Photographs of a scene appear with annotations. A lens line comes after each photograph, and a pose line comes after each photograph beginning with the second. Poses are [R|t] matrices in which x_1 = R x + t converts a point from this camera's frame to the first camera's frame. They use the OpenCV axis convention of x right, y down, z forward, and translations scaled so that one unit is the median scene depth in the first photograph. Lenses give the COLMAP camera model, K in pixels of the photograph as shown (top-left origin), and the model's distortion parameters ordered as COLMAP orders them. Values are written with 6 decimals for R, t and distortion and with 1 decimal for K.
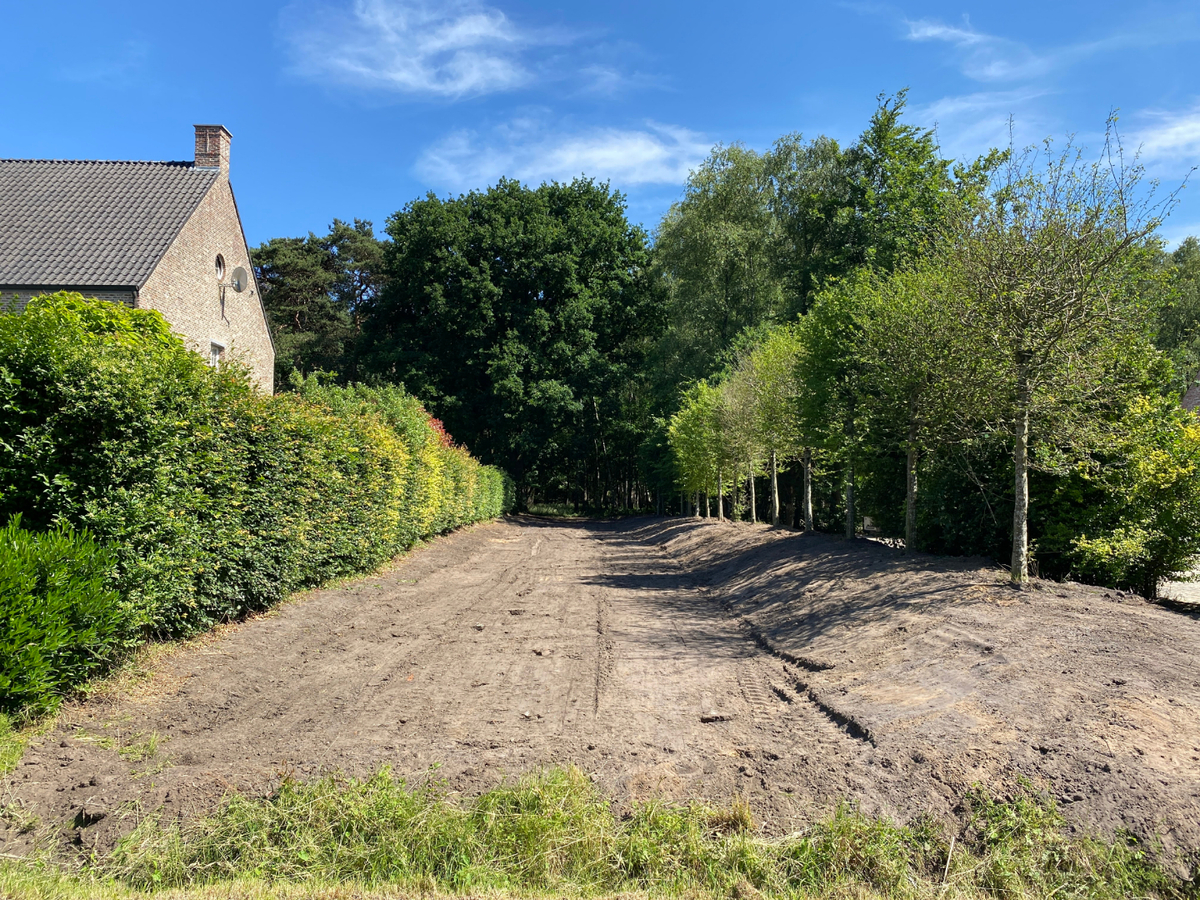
lens RADIAL K [[913.0, 0, 612.0], [0, 913.0, 446.7], [0, 0, 1]] dist [0.012321, -0.054713]
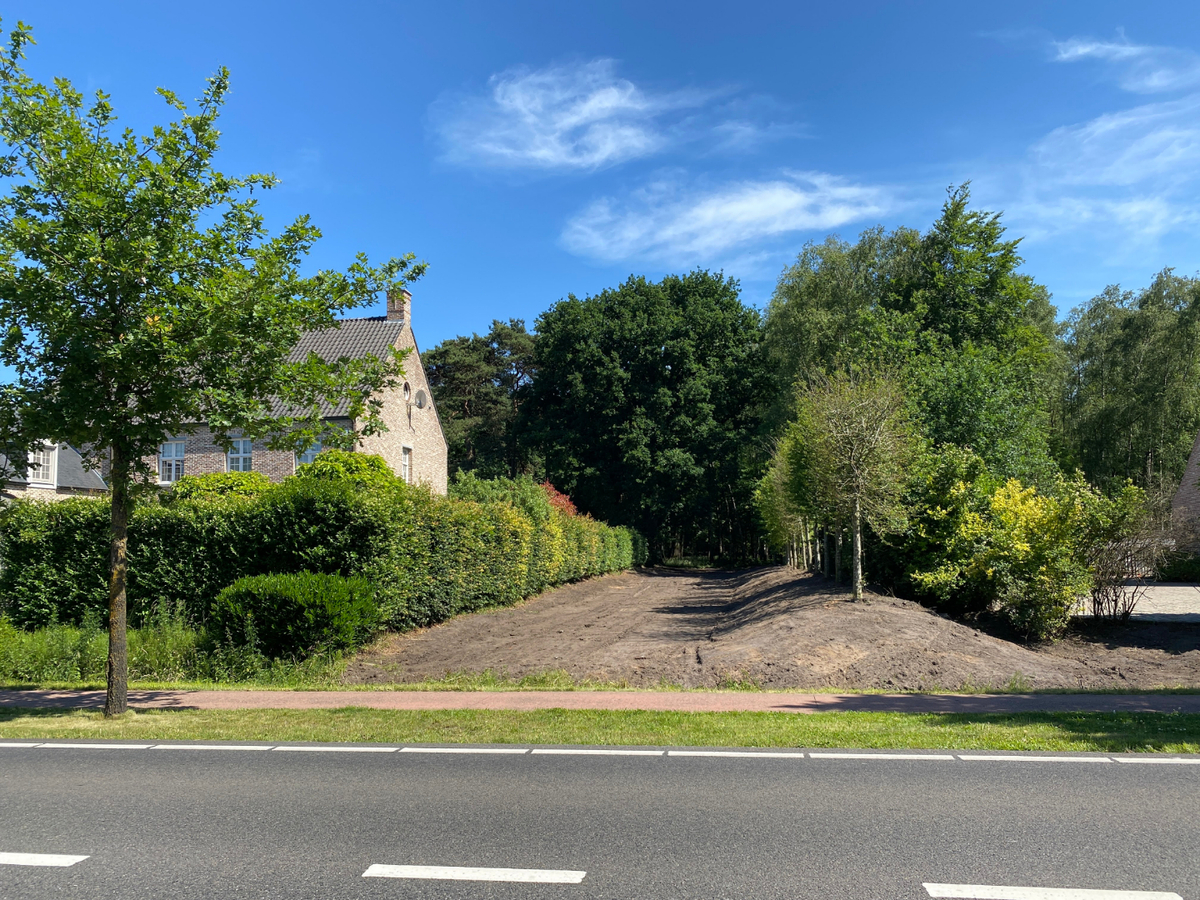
lens RADIAL K [[913.0, 0, 598.7], [0, 913.0, 454.5], [0, 0, 1]] dist [0.012321, -0.054713]
pose [[0.980130, -0.045526, -0.193062, 0.101660], [0.036214, 0.998016, -0.051495, -0.016349], [0.195024, 0.043480, 0.979834, -0.255004]]
